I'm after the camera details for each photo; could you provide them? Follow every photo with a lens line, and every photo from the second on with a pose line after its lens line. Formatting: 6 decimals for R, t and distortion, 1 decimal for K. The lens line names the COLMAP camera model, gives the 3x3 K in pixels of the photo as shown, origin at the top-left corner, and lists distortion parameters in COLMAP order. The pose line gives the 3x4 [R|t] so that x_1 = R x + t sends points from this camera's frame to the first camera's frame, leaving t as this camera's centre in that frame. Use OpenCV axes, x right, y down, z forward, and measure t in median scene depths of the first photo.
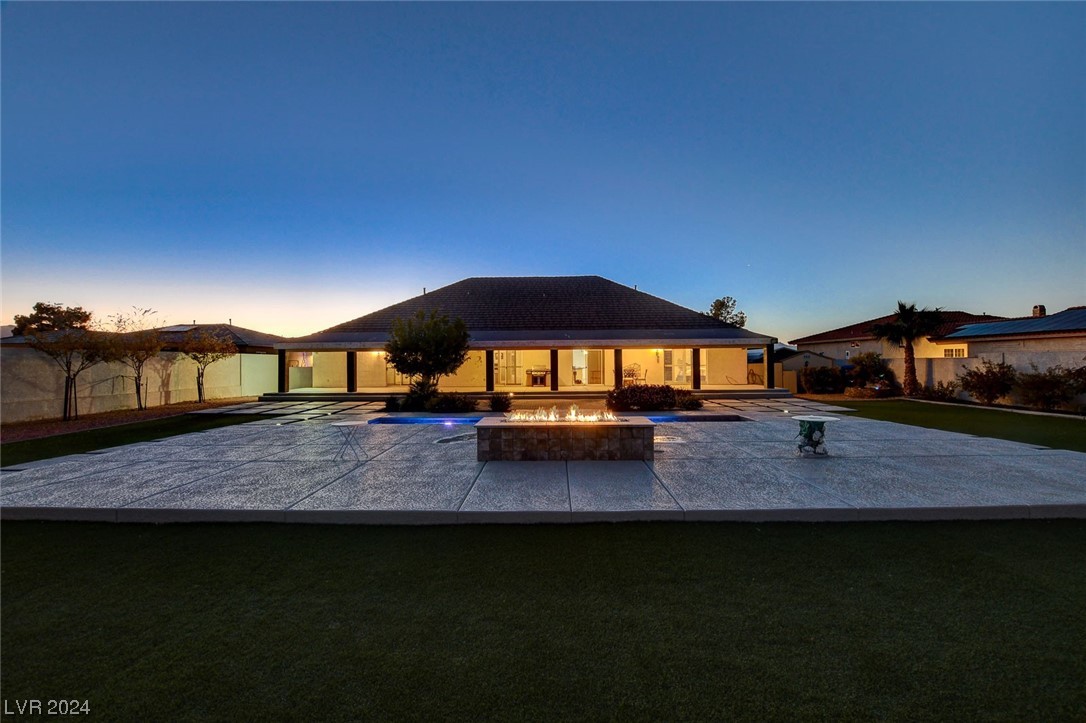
lens RADIAL K [[489.2, 0, 545.9], [0, 489.2, 361.2], [0, 0, 1]] dist [-0.011674, 0.000306]
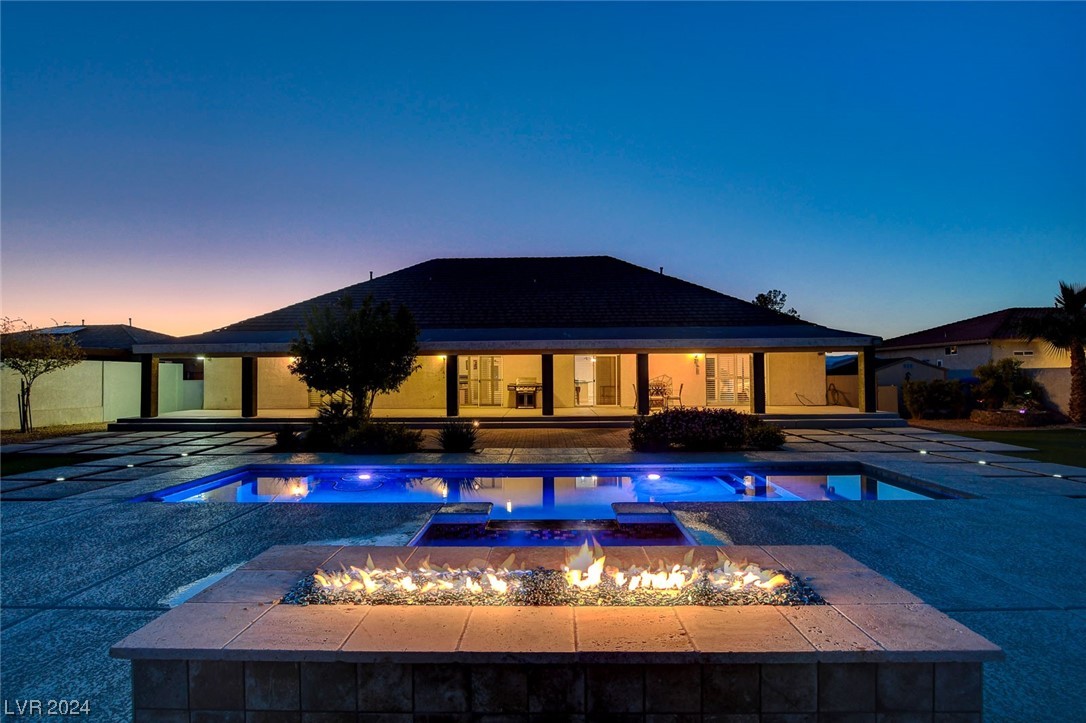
lens RADIAL K [[577.1, 0, 538.7], [0, 577.1, 364.0], [0, 0, 1]] dist [-0.013153, 0.002815]
pose [[0.999977, 0.000336, -0.006829, 0.010087], [-0.000457, 0.999841, -0.017805, 0.003797], [0.006822, 0.017807, 0.999818, 0.201582]]
